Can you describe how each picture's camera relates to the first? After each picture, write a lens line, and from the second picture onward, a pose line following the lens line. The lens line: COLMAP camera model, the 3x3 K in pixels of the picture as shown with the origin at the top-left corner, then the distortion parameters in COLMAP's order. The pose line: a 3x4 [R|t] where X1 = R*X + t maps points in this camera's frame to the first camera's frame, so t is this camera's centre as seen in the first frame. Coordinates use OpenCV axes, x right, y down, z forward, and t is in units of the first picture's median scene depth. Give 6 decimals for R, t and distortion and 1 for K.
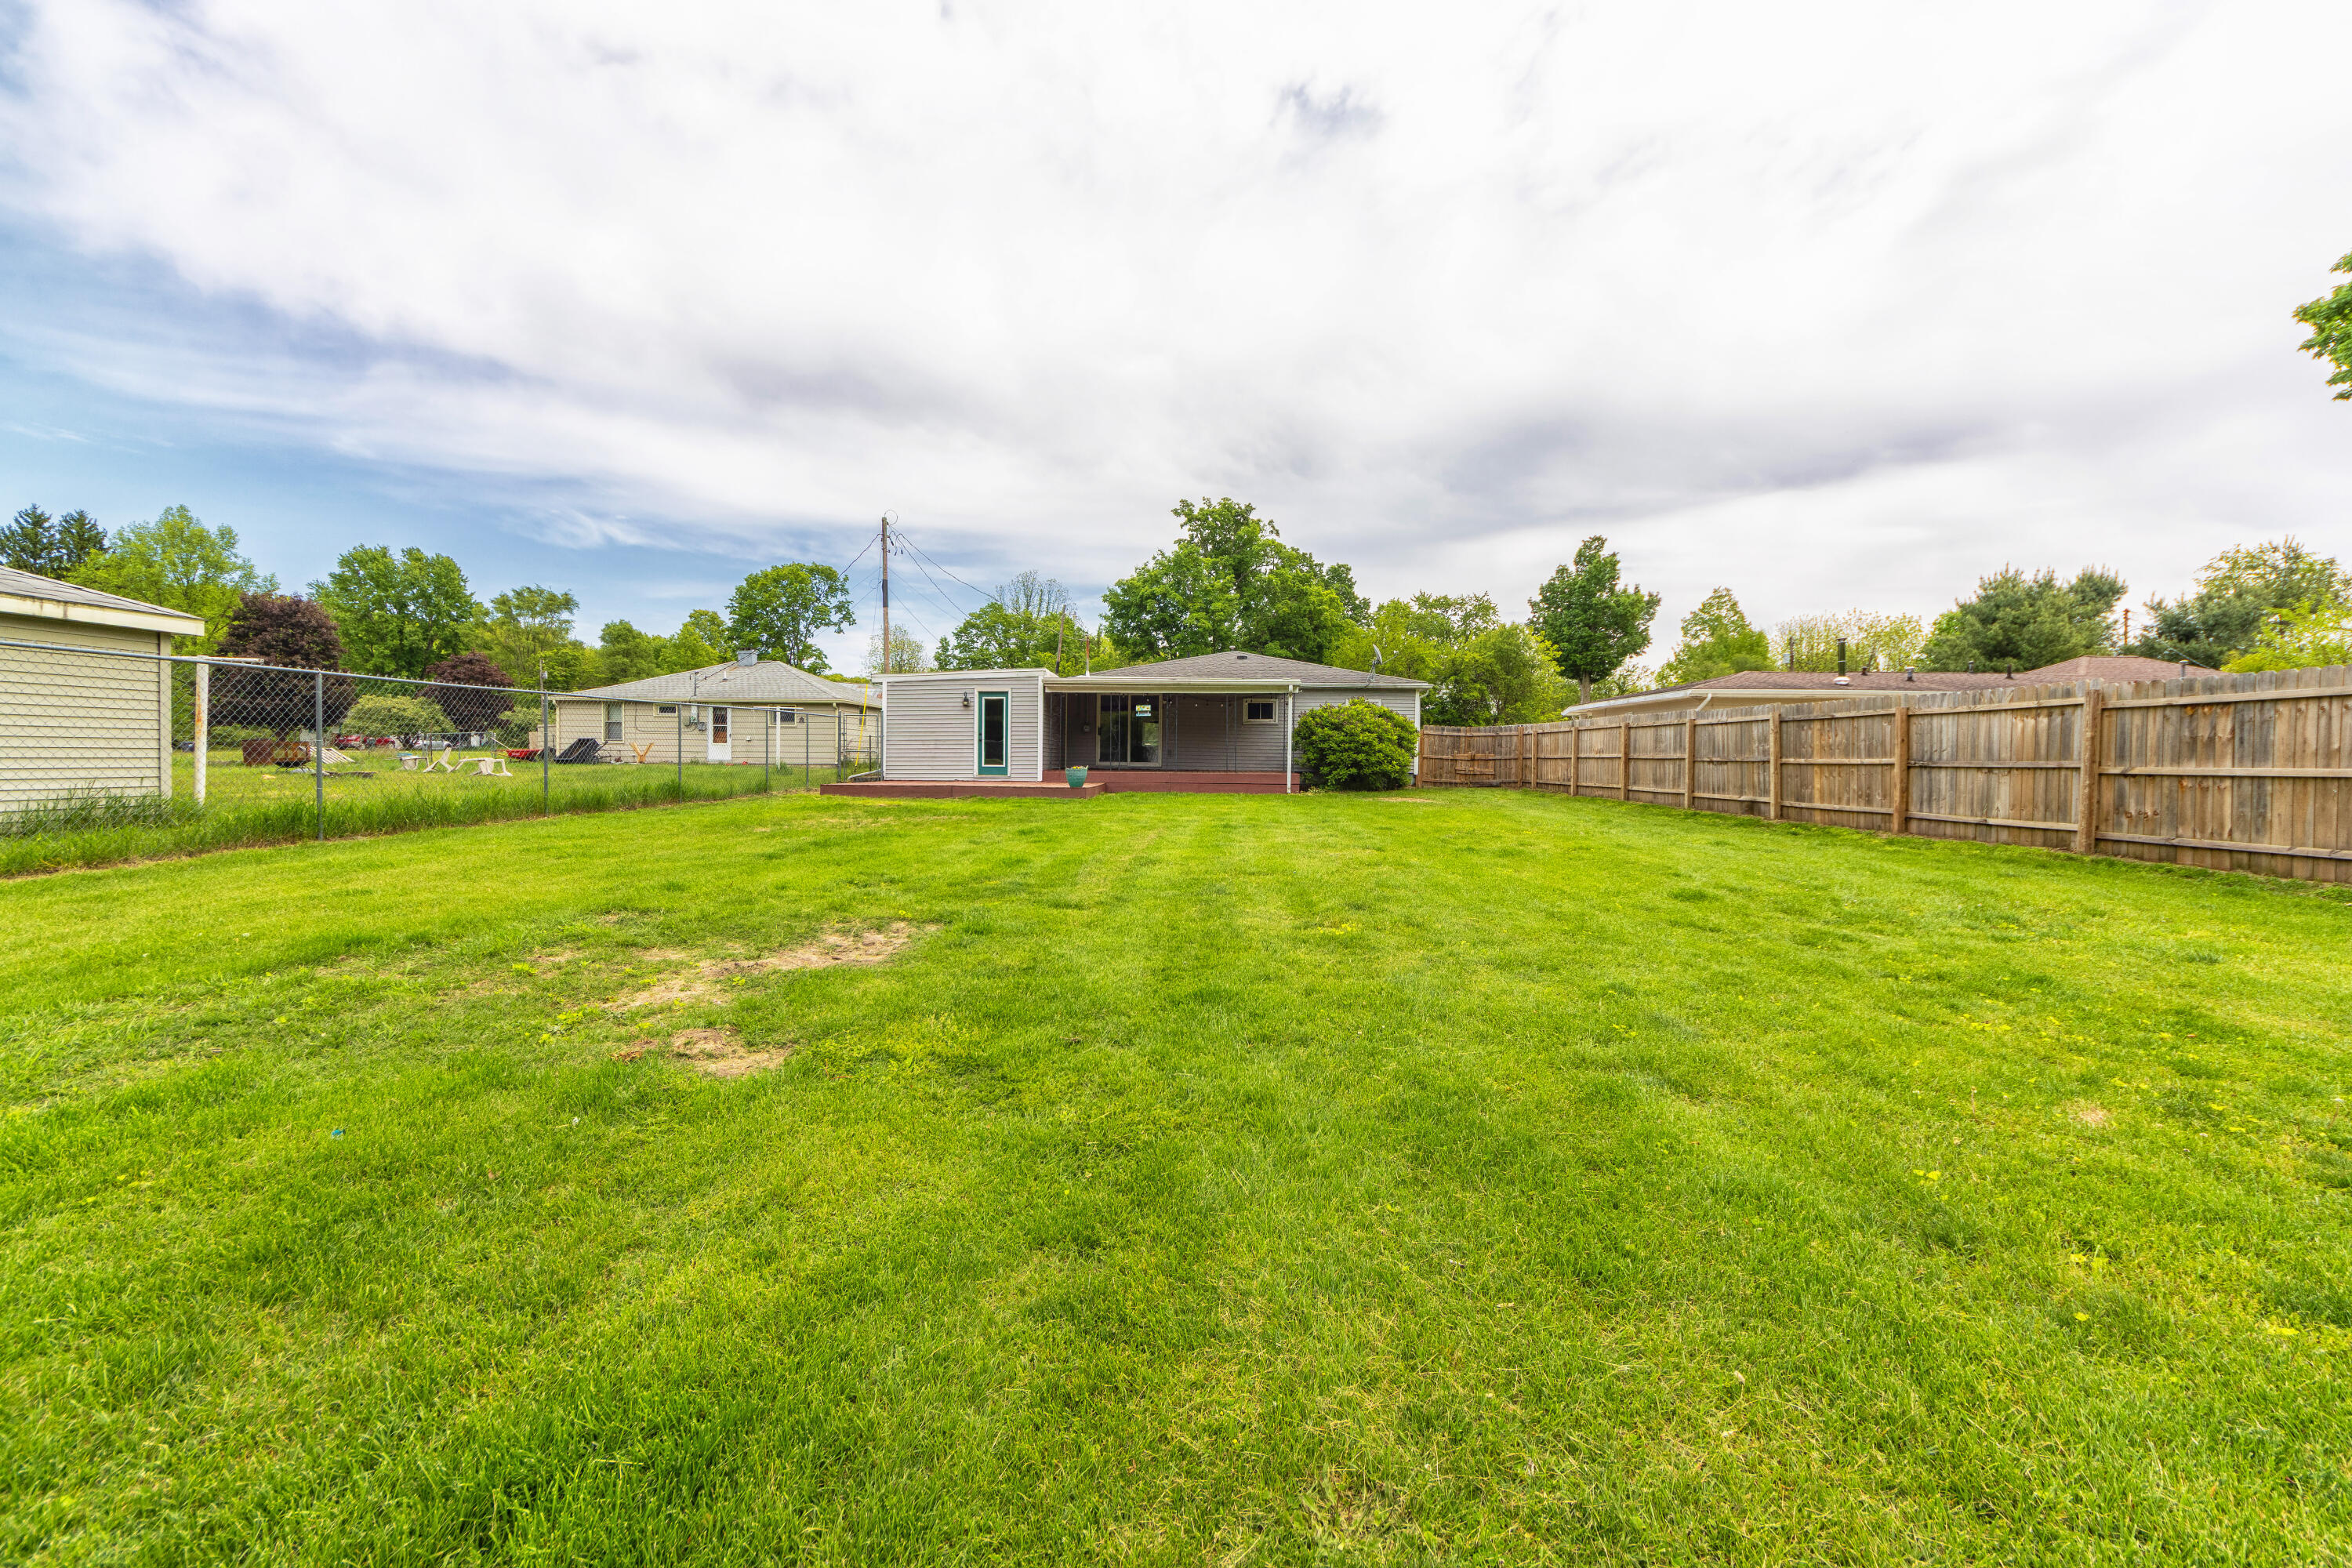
lens RADIAL K [[985.4, 0, 1174.2], [0, 985.4, 781.6], [0, 0, 1]] dist [-0.000716, -0.000113]
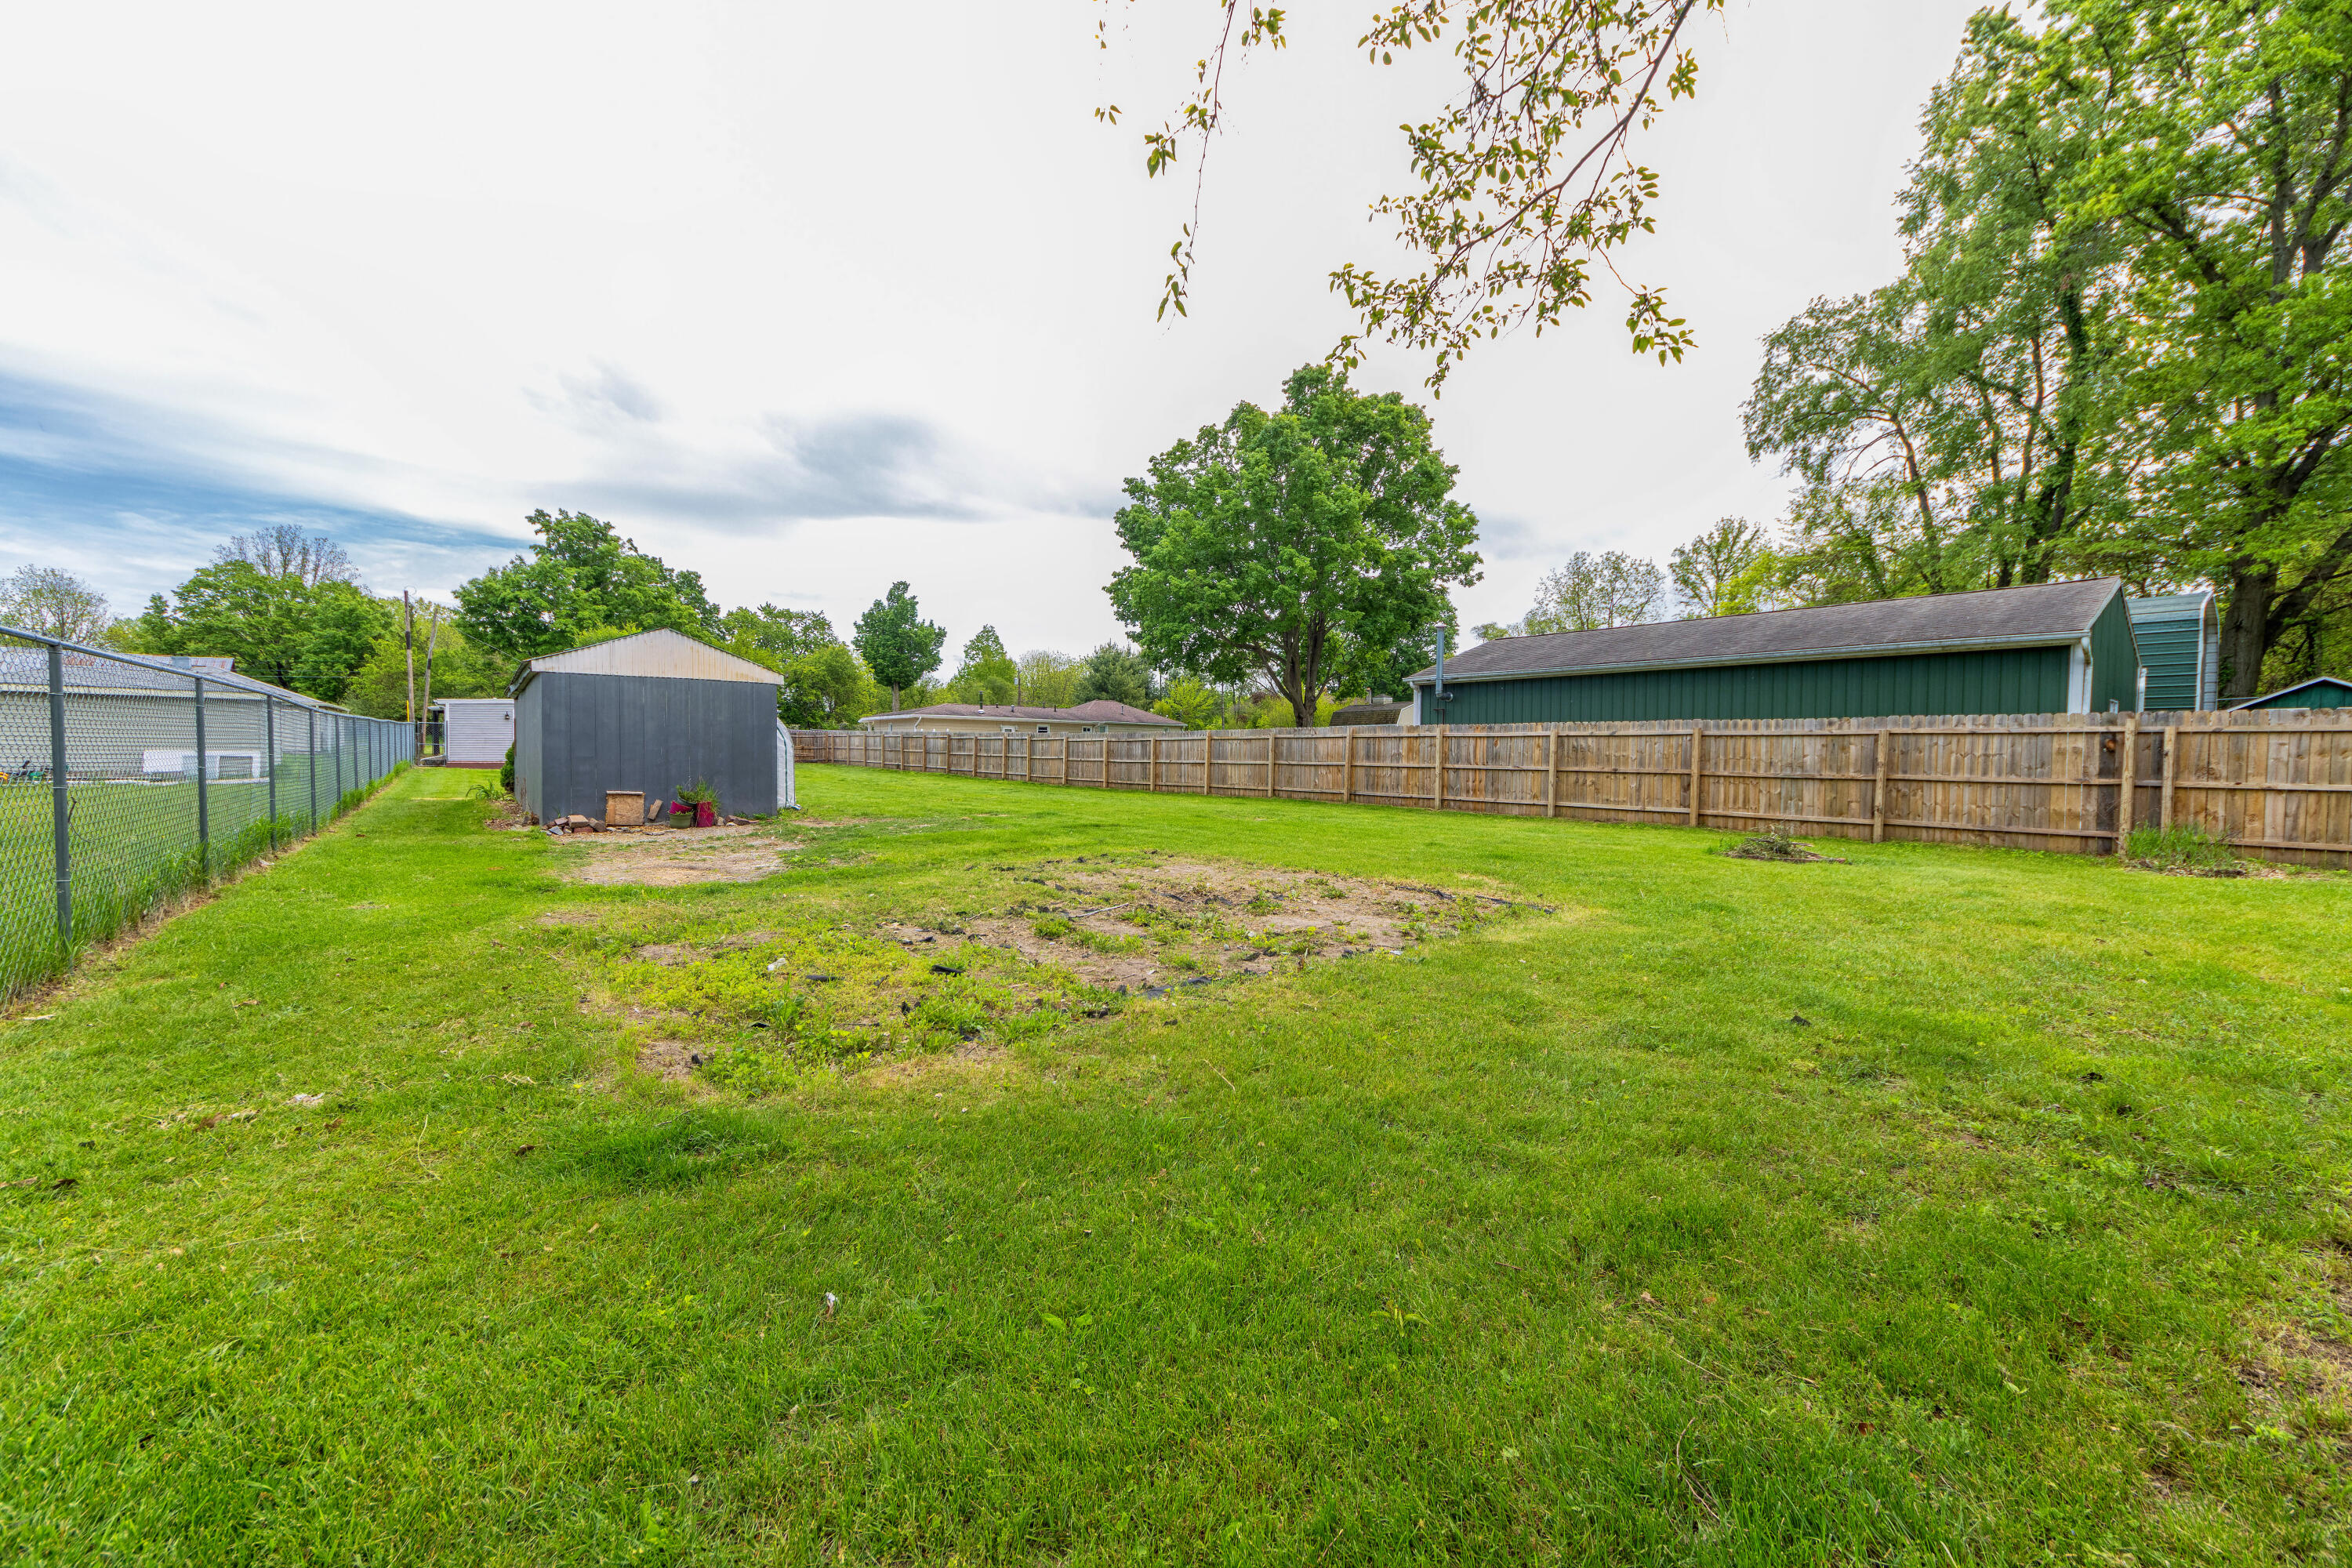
lens RADIAL K [[985.4, 0, 1174.2], [0, 985.4, 781.6], [0, 0, 1]] dist [-0.000716, -0.000113]
pose [[0.803462, -0.020798, 0.594993, -0.081240], [0.011254, 0.999742, 0.019748, 0.003771], [-0.595250, -0.009170, 0.803488, -0.307068]]
